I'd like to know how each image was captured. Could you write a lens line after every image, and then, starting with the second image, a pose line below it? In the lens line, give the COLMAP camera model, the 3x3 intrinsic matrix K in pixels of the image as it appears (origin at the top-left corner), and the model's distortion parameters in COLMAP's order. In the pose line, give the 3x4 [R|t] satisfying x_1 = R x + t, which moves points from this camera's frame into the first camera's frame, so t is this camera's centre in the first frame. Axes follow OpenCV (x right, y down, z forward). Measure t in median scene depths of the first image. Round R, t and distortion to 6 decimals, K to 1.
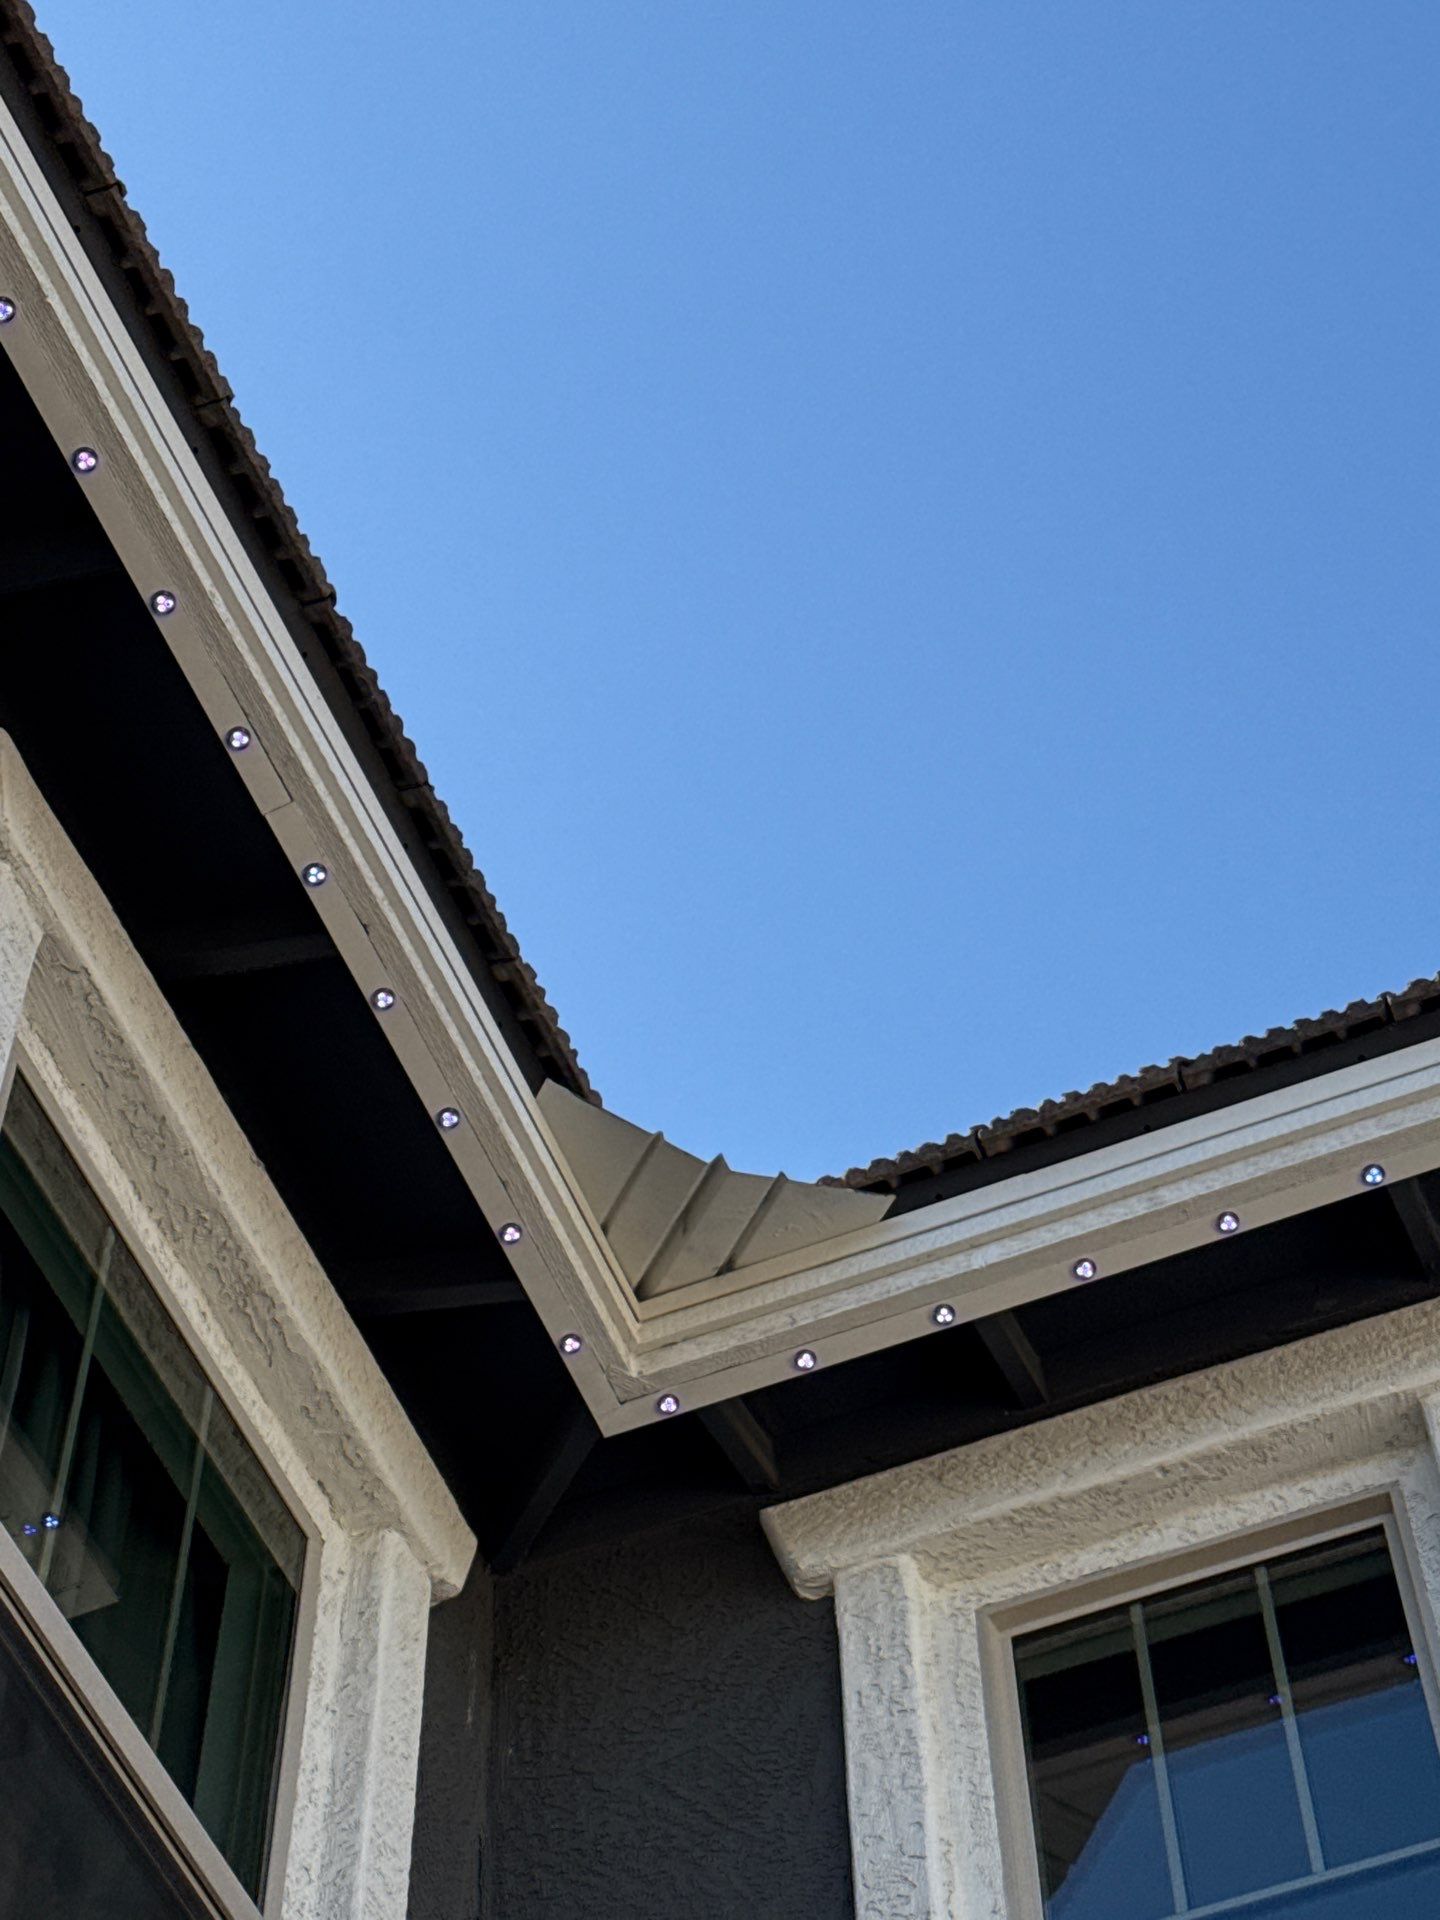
lens RADIAL K [[3986.8, 0, 720.0], [0, 3986.8, 960.0], [0, 0, 1]] dist [0.084440, 0.114502]
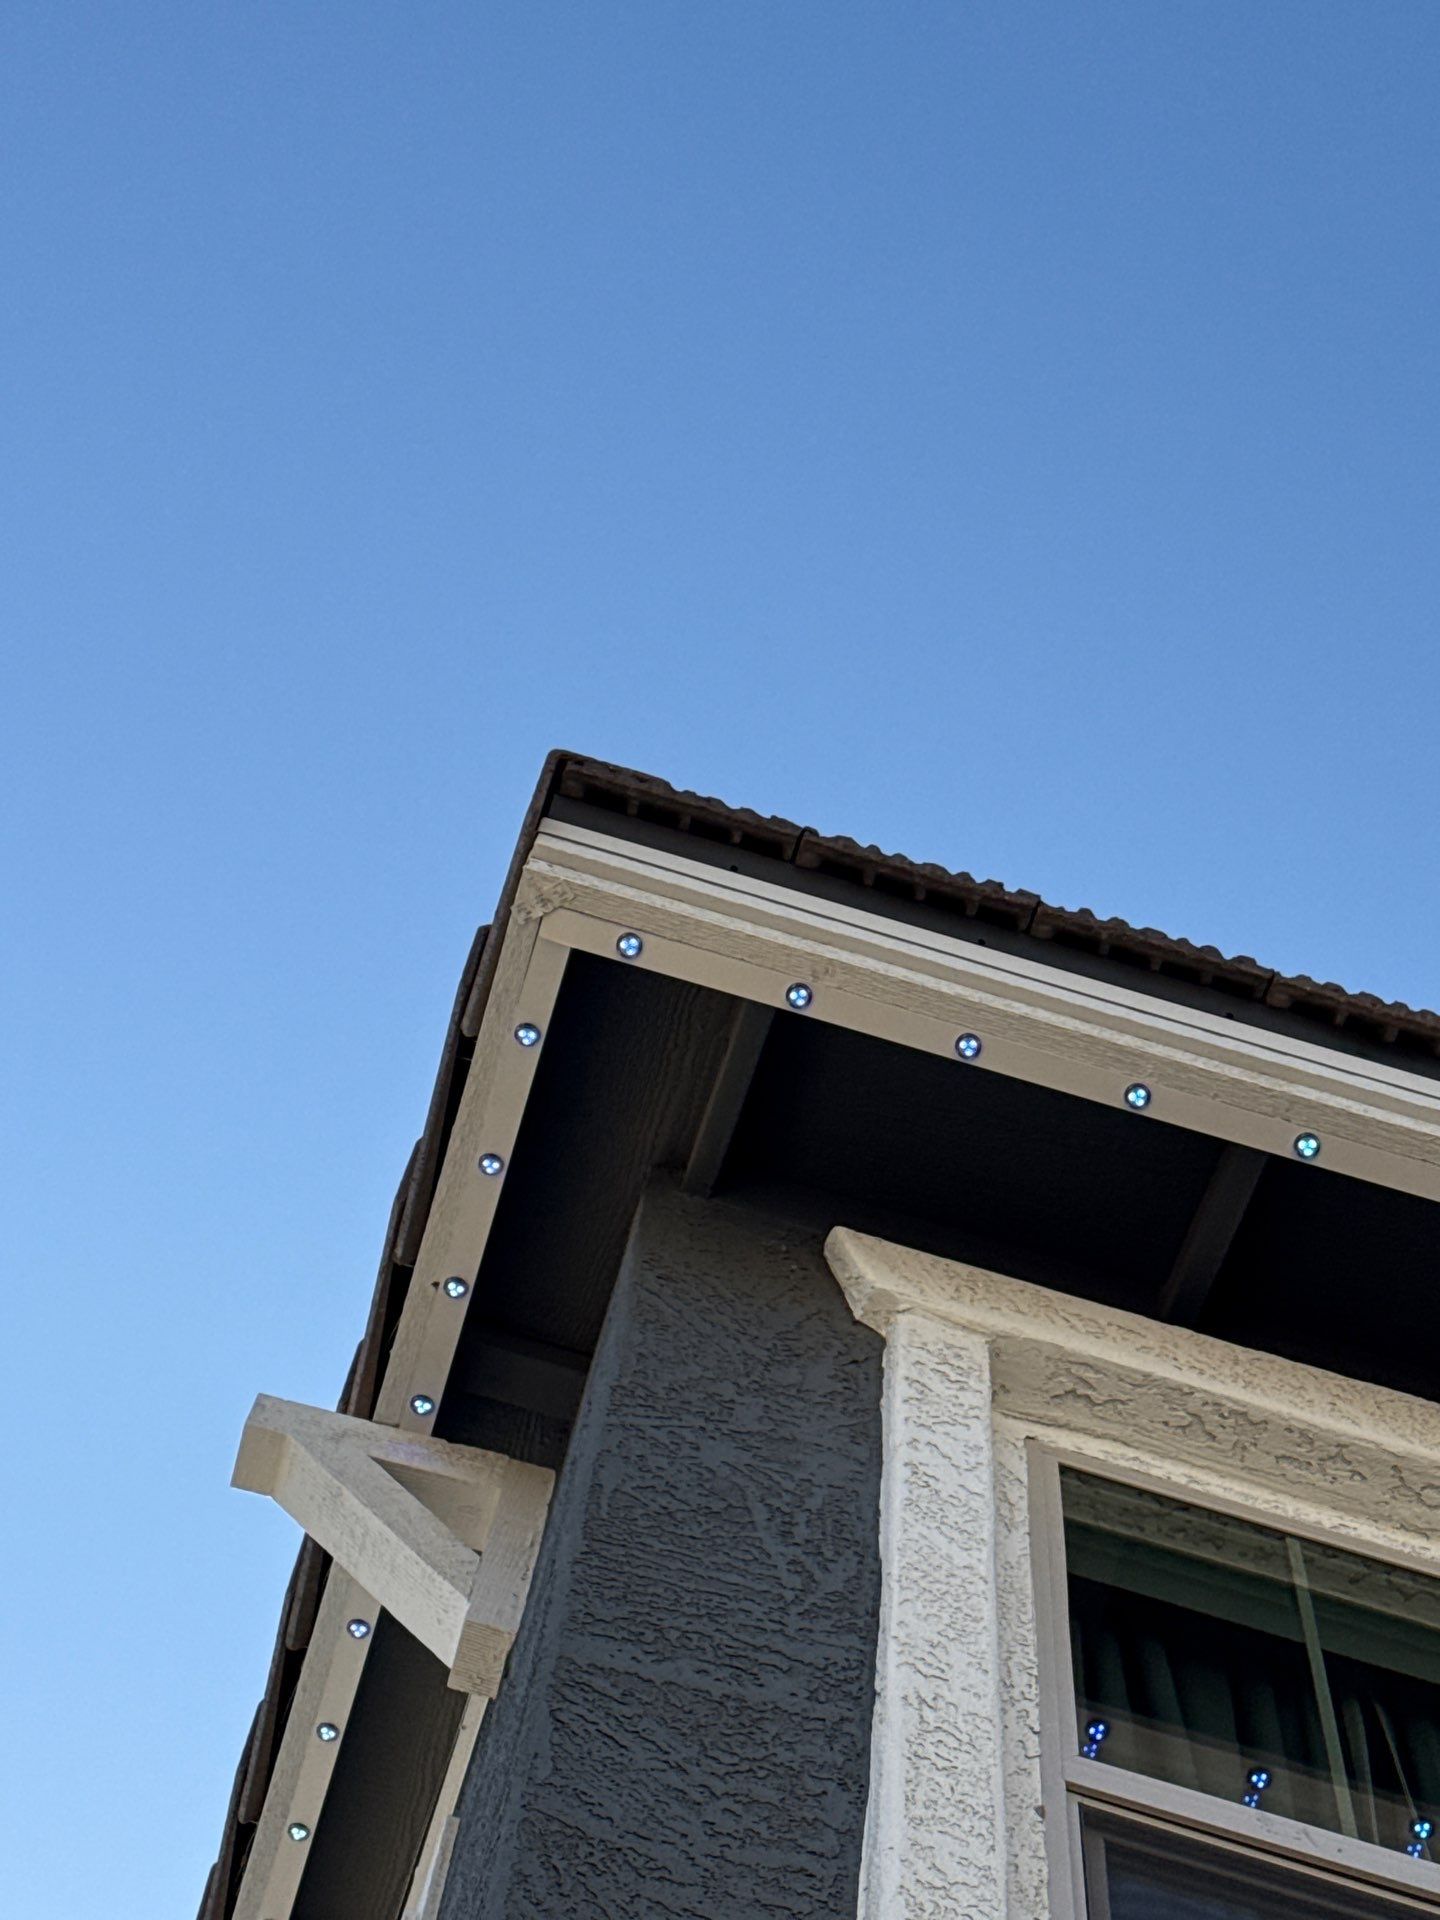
lens RADIAL K [[3986.8, 0, 720.0], [0, 3986.8, 960.0], [0, 0, 1]] dist [0.084440, 0.114502]
pose [[0.623000, -0.728151, -0.285775, 0.112390], [0.622025, 0.682686, -0.383439, 0.228125], [0.474296, 0.061123, 0.878241, 0.141106]]
